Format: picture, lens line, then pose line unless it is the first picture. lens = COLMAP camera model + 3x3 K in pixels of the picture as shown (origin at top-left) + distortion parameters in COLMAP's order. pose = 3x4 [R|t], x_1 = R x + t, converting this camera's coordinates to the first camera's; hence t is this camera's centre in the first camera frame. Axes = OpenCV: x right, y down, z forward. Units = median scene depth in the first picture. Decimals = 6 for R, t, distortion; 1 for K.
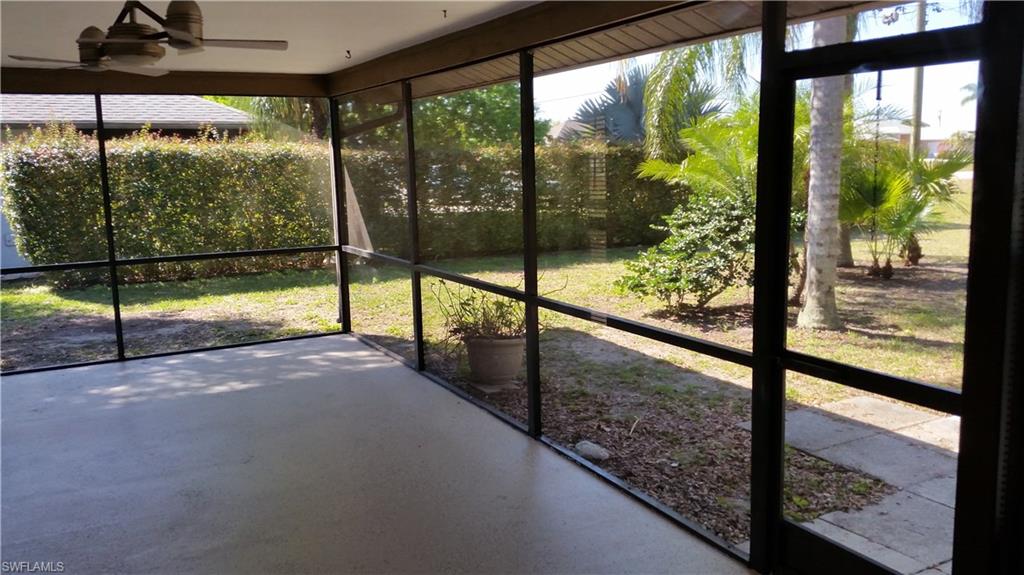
lens RADIAL K [[814.2, 0, 512.0], [0, 814.2, 291.3], [0, 0, 1]] dist [0.032166, -0.061204]
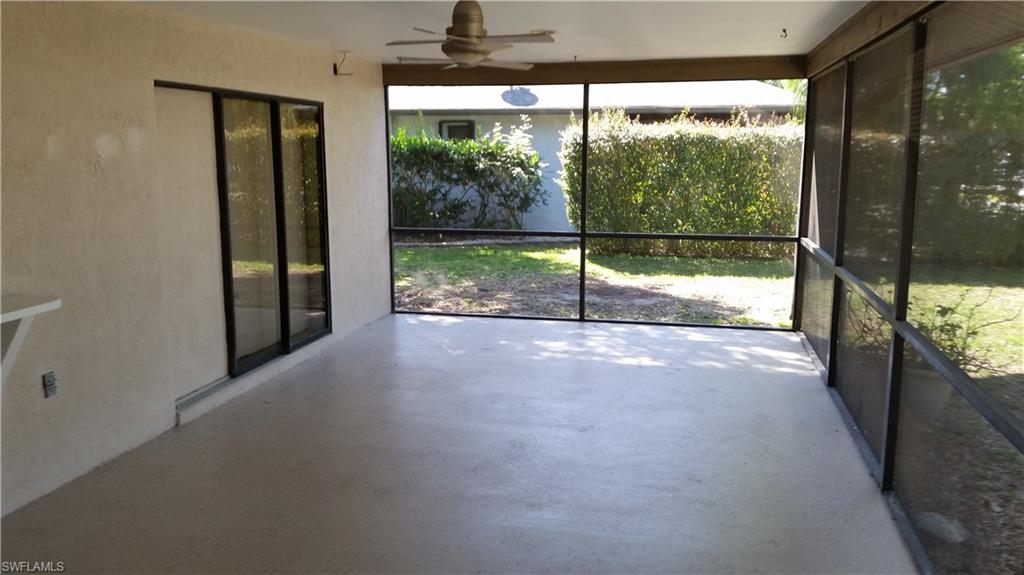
lens RADIAL K [[814.2, 0, 511.4], [0, 814.2, 281.7], [0, 0, 1]] dist [0.032166, -0.061204]
pose [[0.747555, 0.128796, -0.651593, 0.152519], [-0.122602, 0.990919, 0.055211, -0.016642], [0.652787, 0.038614, 0.756557, 0.075520]]
